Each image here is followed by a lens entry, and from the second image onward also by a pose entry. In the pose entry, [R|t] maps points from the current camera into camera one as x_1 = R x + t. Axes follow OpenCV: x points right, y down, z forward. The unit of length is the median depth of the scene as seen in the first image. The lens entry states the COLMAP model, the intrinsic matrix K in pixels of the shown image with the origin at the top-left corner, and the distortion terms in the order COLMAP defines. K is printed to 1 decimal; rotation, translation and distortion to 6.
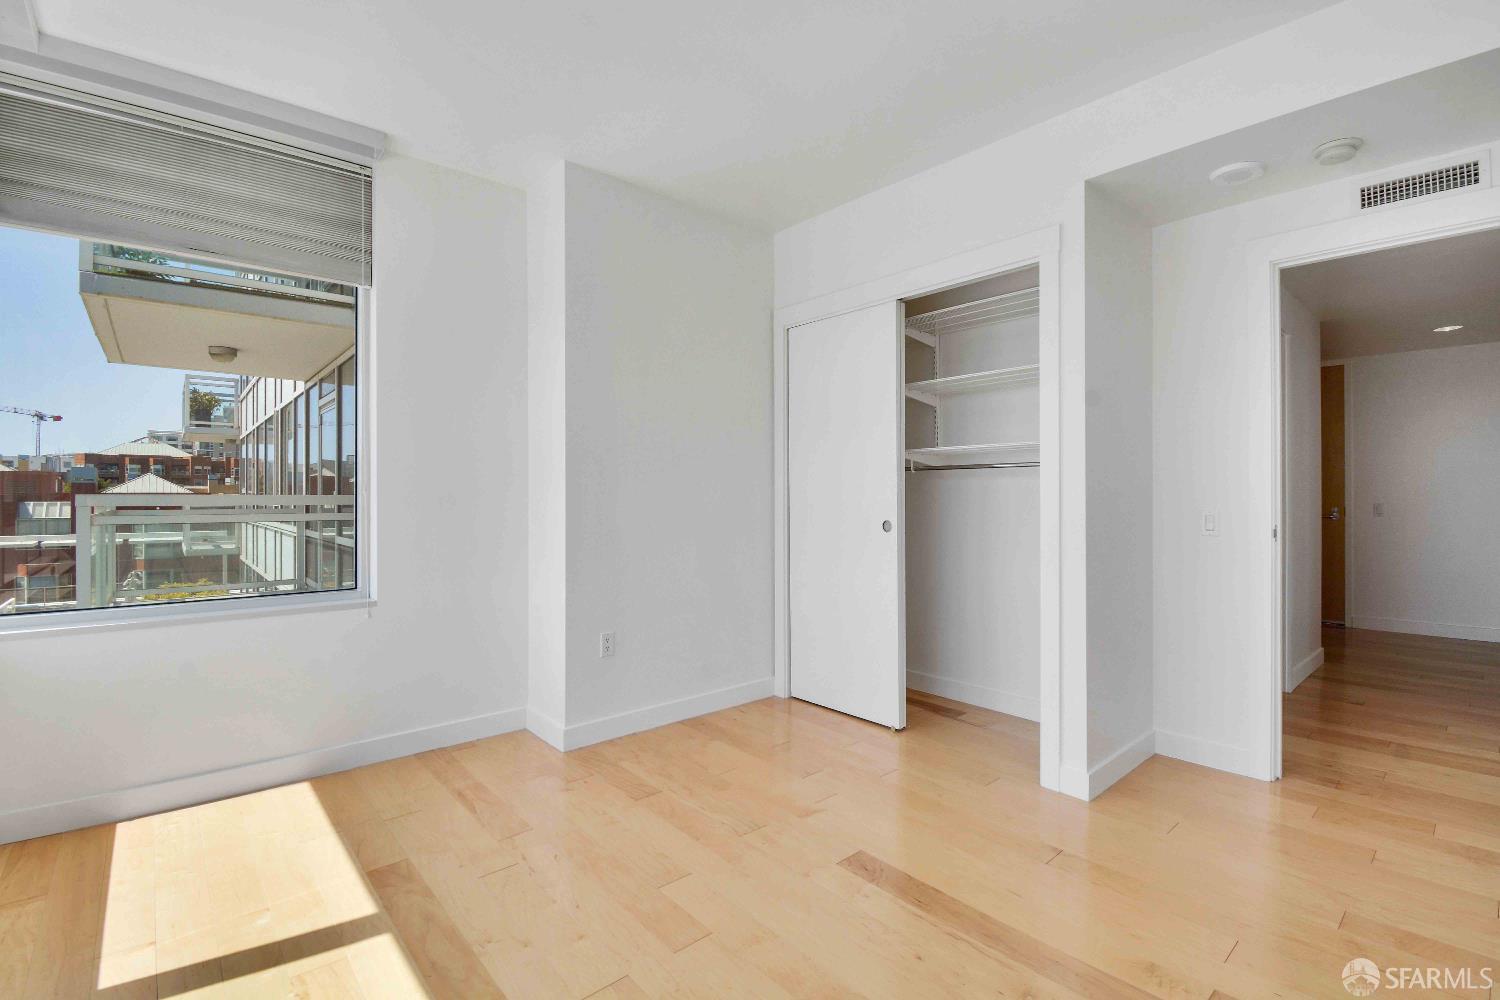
lens RADIAL K [[699.4, 0, 750.0], [0, 699.4, 504.6], [0, 0, 1]] dist [0.024123, -0.014166]
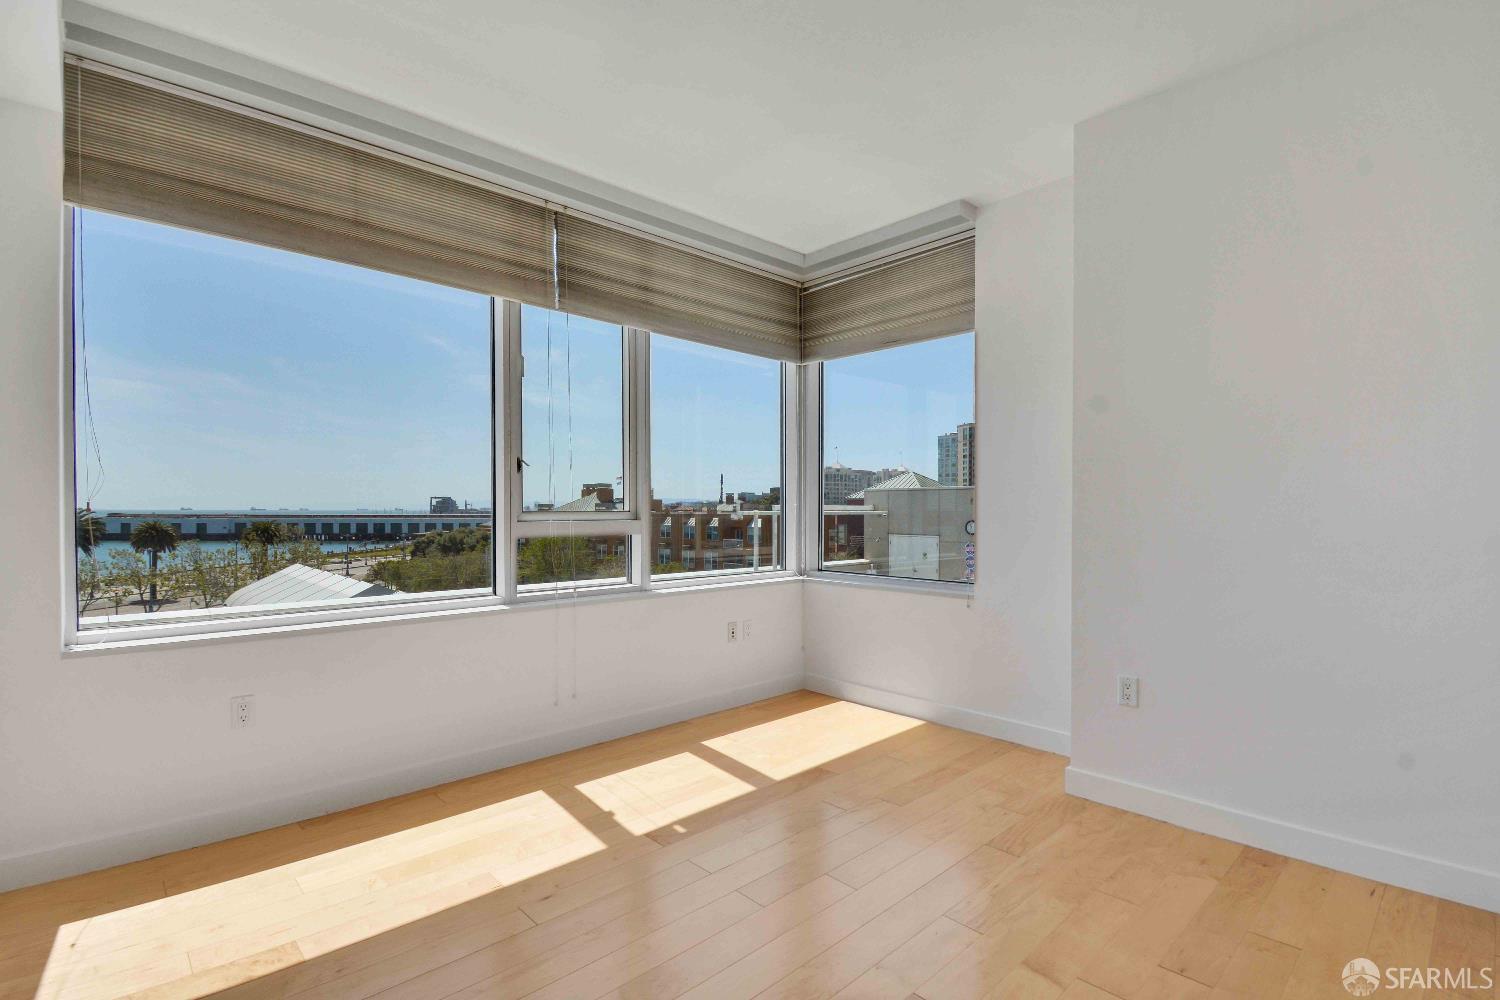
lens RADIAL K [[699.4, 0, 750.0], [0, 699.4, 504.6], [0, 0, 1]] dist [0.024123, -0.014166]
pose [[0.043575, -0.003682, -0.999043, 0.644784], [-0.018059, 0.999827, -0.004473, 0.000258], [0.998887, 0.018237, 0.043501, 0.592118]]
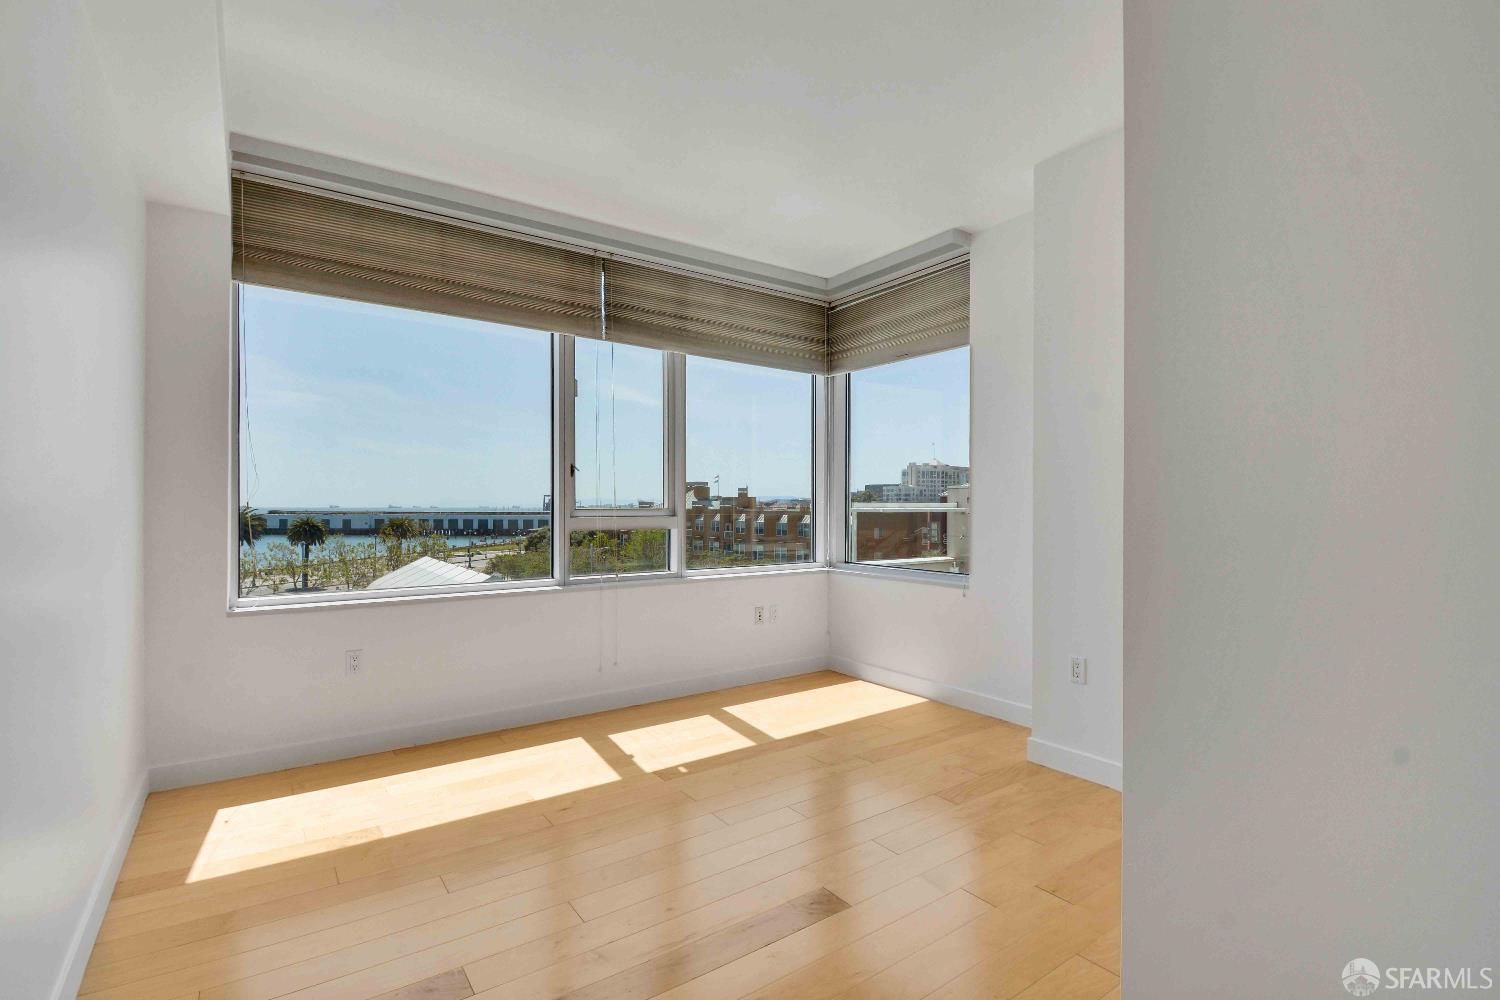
lens RADIAL K [[701.0, 0, 753.9], [0, 701.0, 490.5], [0, 0, 1]] dist [0.033475, 0.000065]
pose [[-0.096198, -0.019652, -0.995168, 0.823310], [-0.017588, 0.999683, -0.018041, -0.003719], [0.995207, 0.015768, -0.096513, 0.751706]]
